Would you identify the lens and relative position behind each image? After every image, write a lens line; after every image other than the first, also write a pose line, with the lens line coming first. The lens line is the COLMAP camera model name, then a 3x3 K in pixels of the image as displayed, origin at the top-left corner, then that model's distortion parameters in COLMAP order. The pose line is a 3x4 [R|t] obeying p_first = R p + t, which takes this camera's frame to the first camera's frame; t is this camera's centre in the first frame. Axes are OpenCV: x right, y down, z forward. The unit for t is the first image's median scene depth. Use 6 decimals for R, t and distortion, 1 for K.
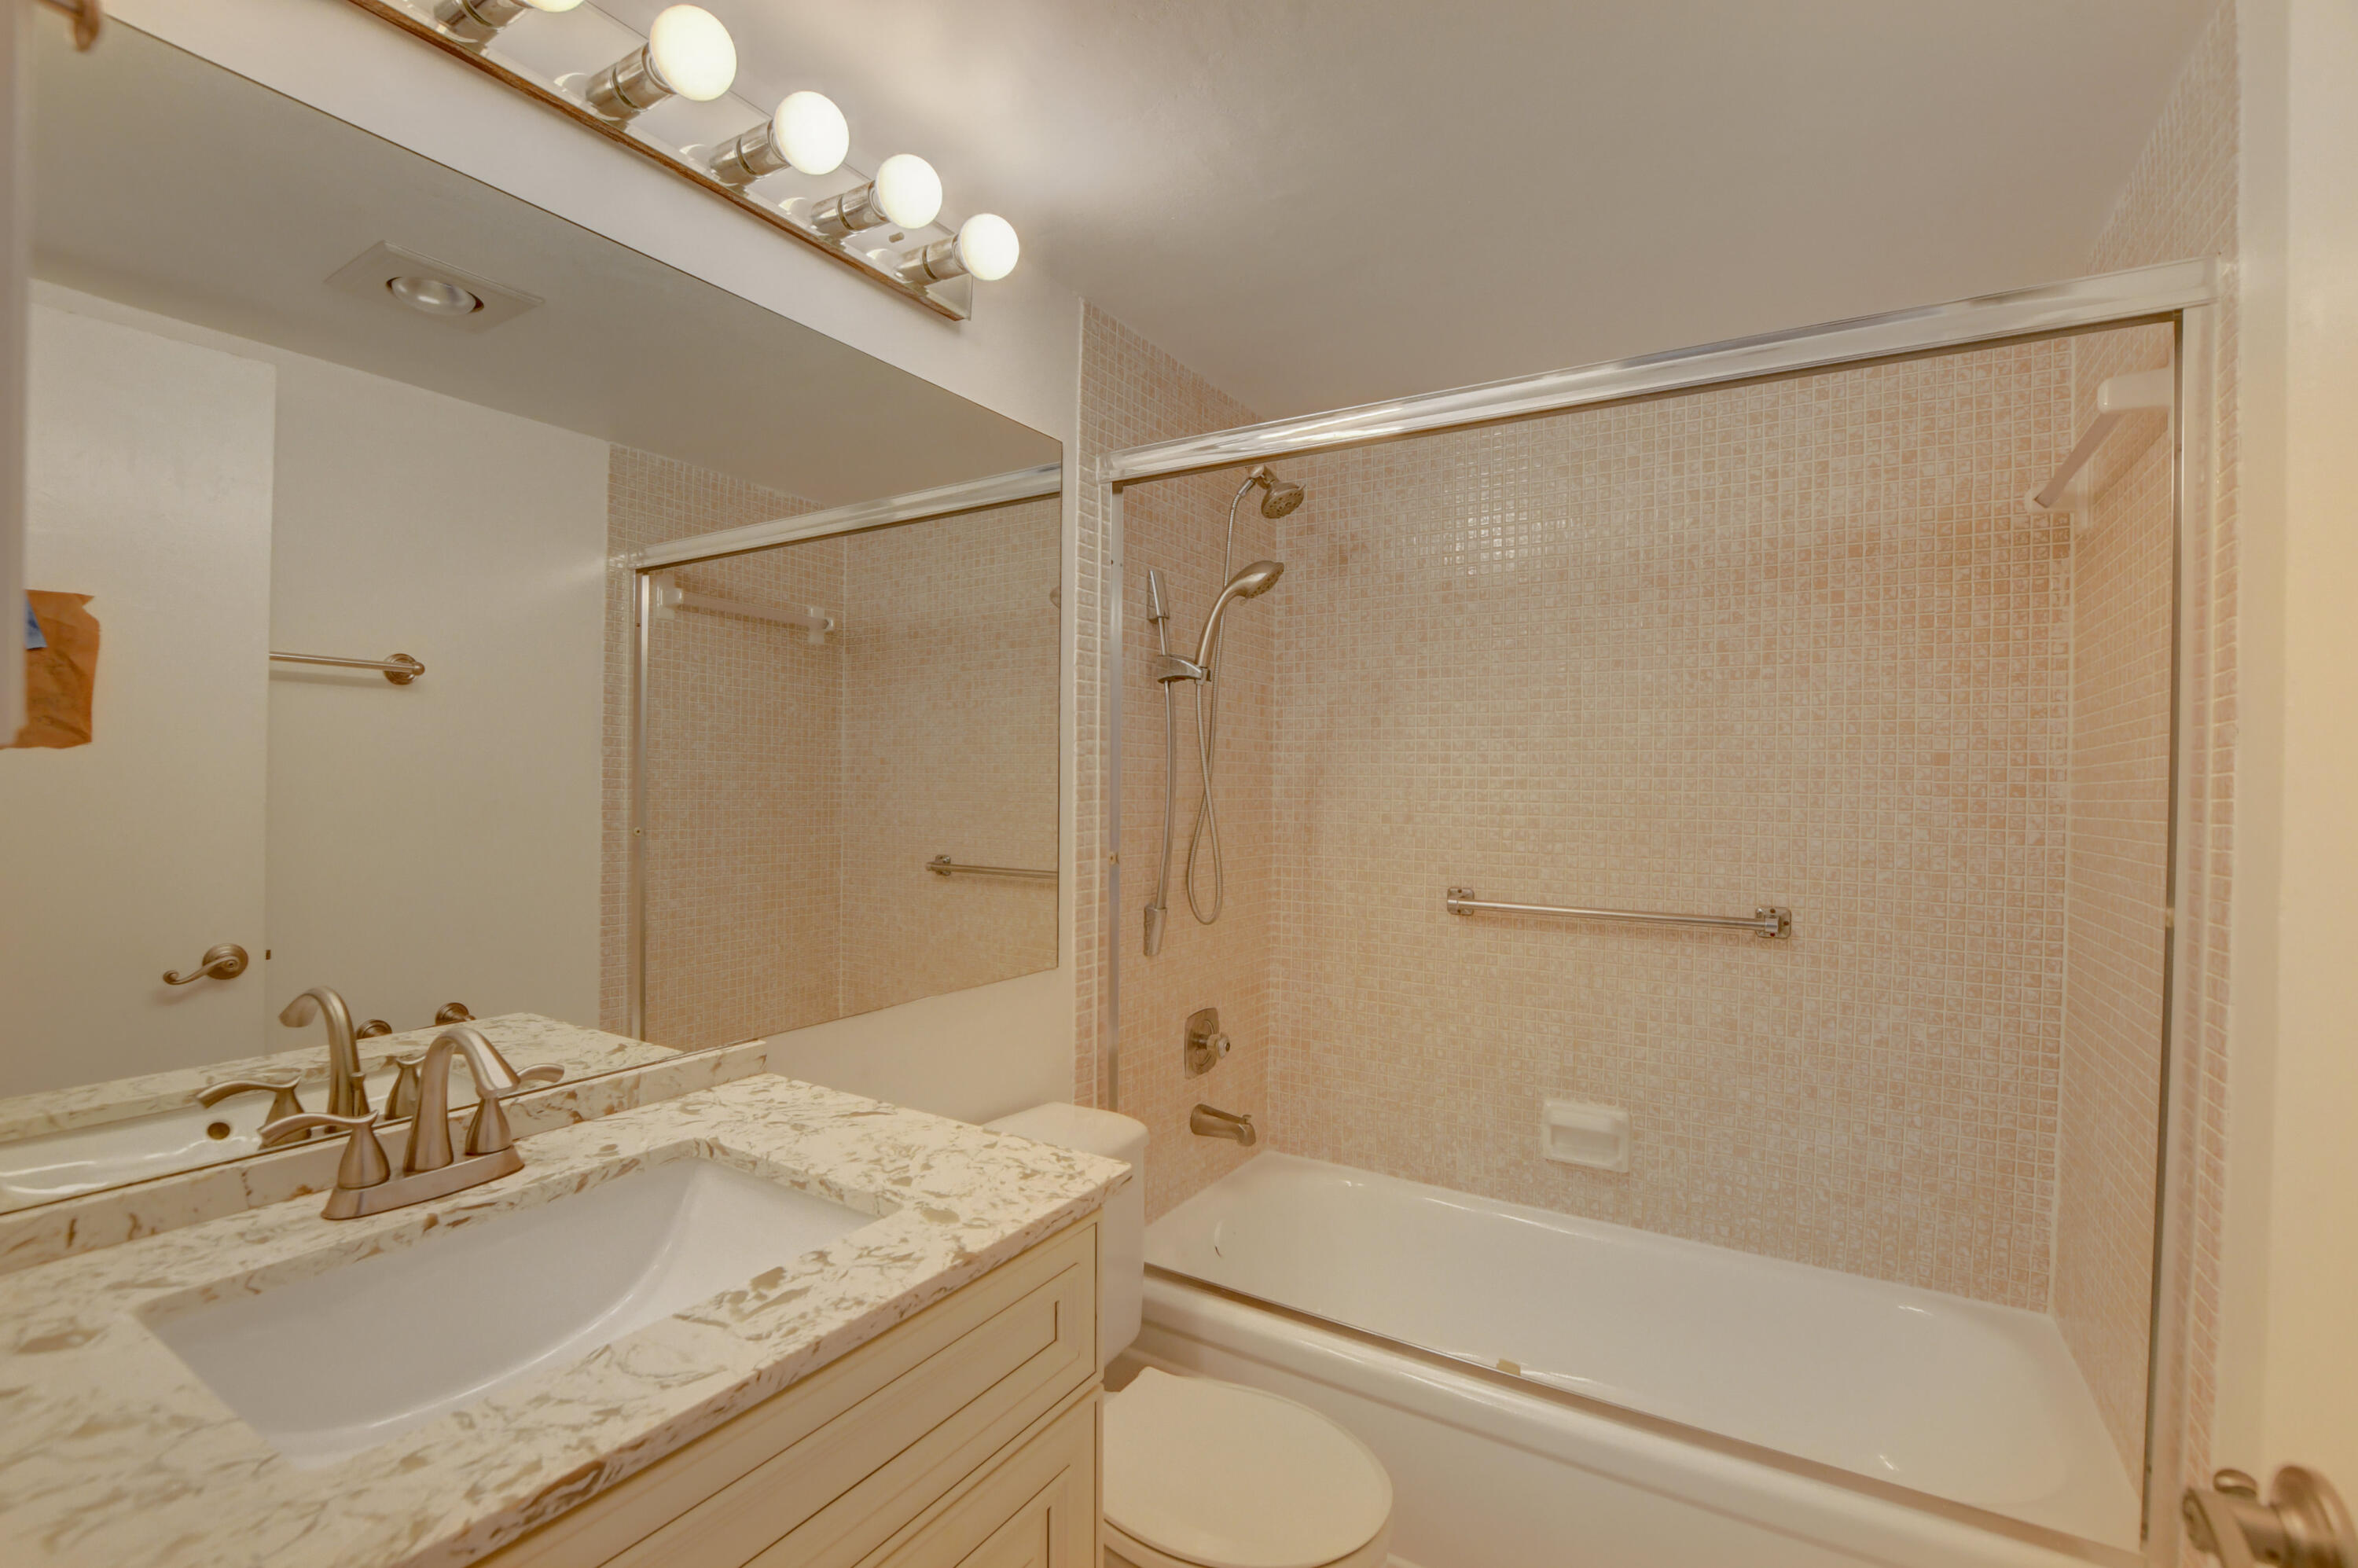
lens RADIAL K [[1052.6, 0, 1175.9], [0, 1052.6, 792.5], [0, 0, 1]] dist [-0.022132, -0.000425]
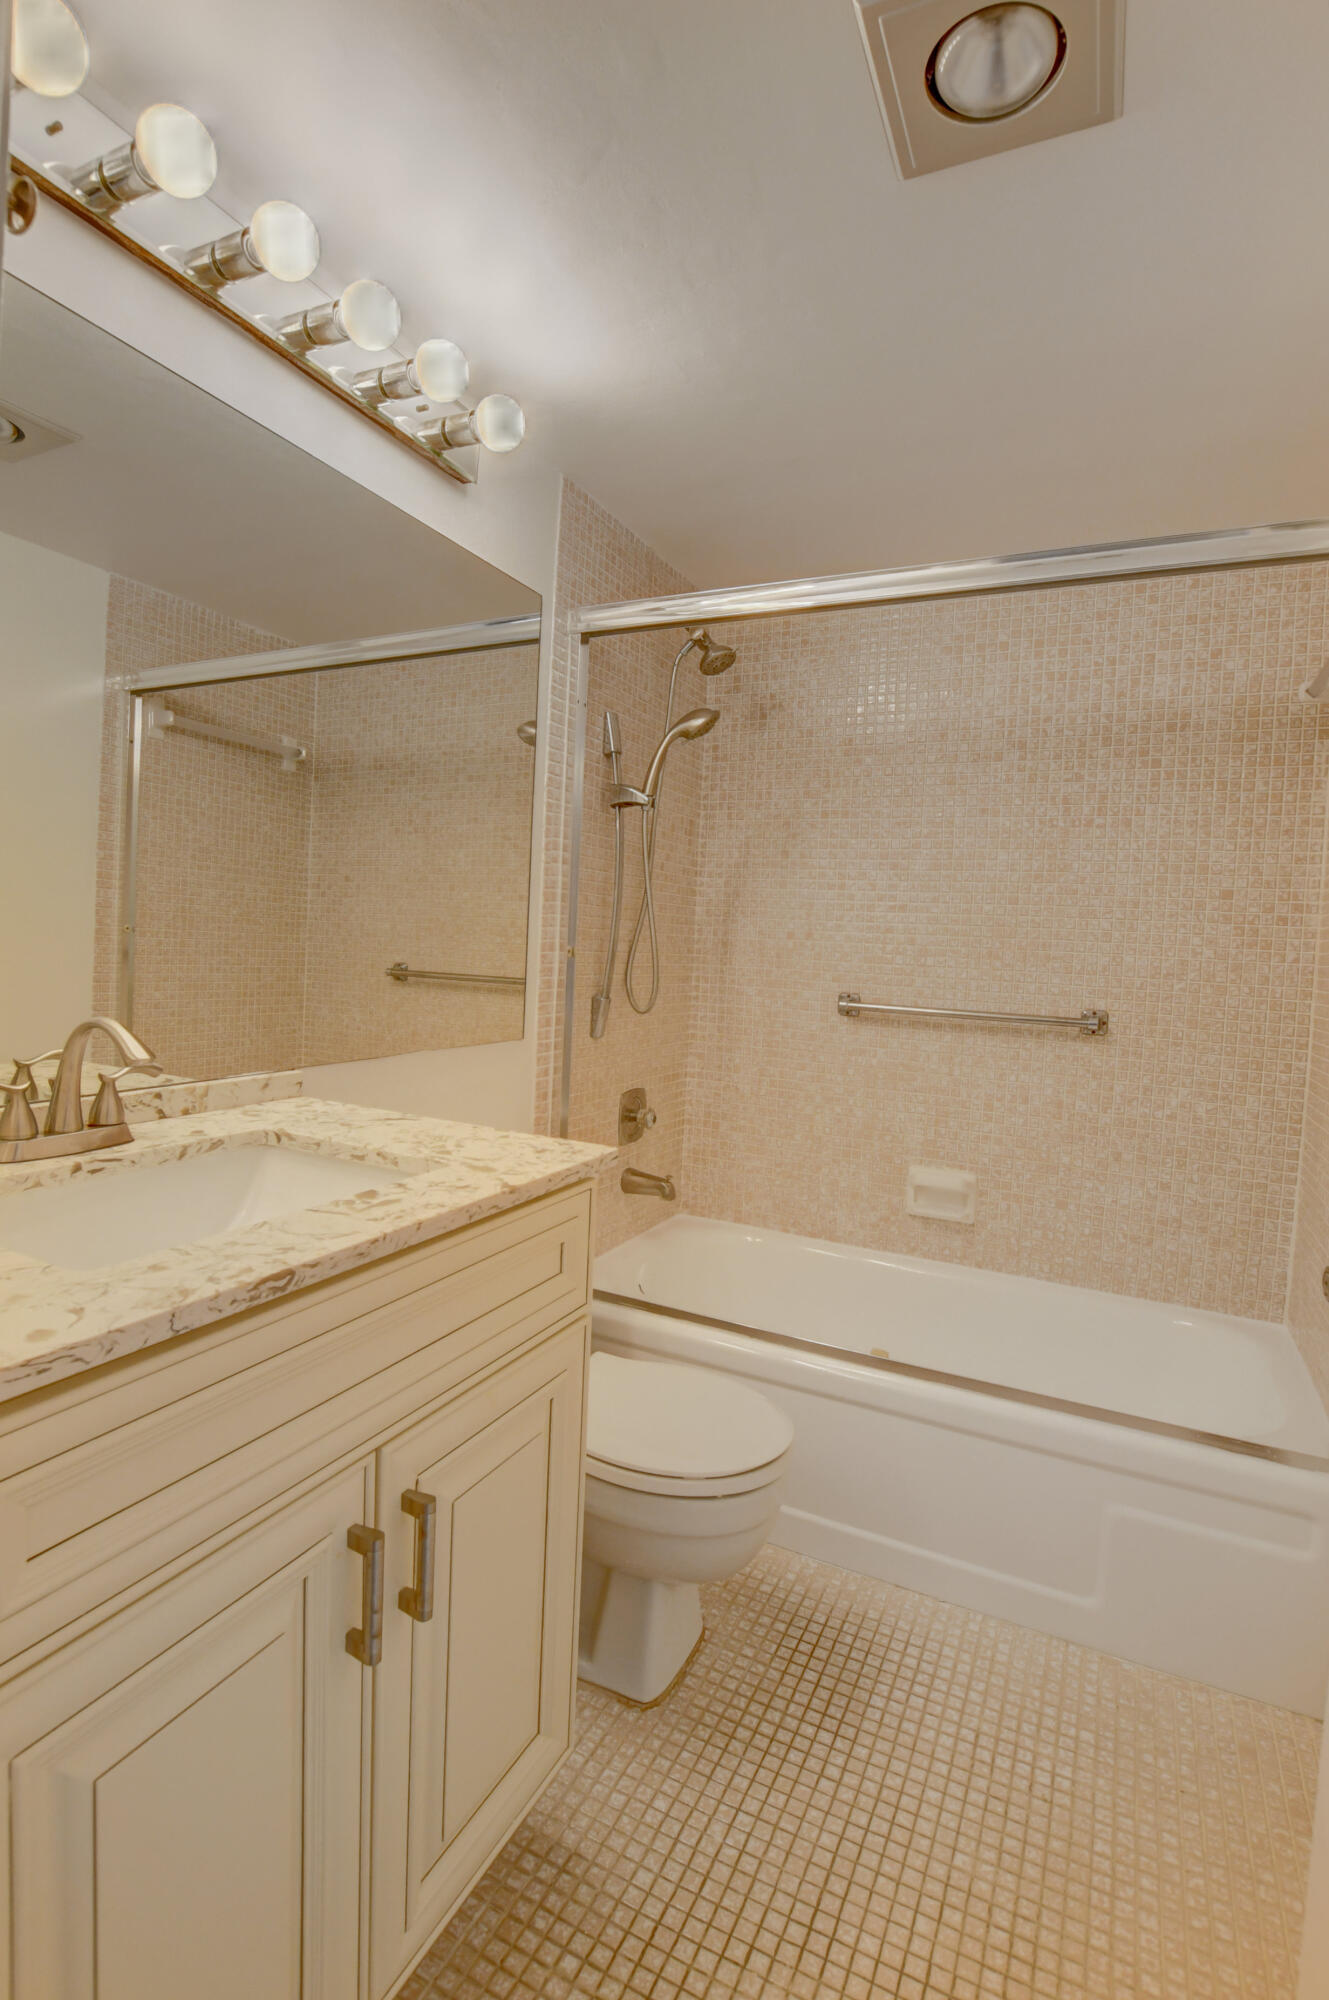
lens RADIAL K [[973.9, 0, 664.2], [0, 973.9, 989.9], [0, 0, 1]] dist [-0.020030, 0.001842]
pose [[0.994759, 0.030243, 0.097677, -0.060462], [-0.033902, 0.998776, 0.036019, 0.062662], [-0.096468, -0.039141, 0.994566, -0.112947]]
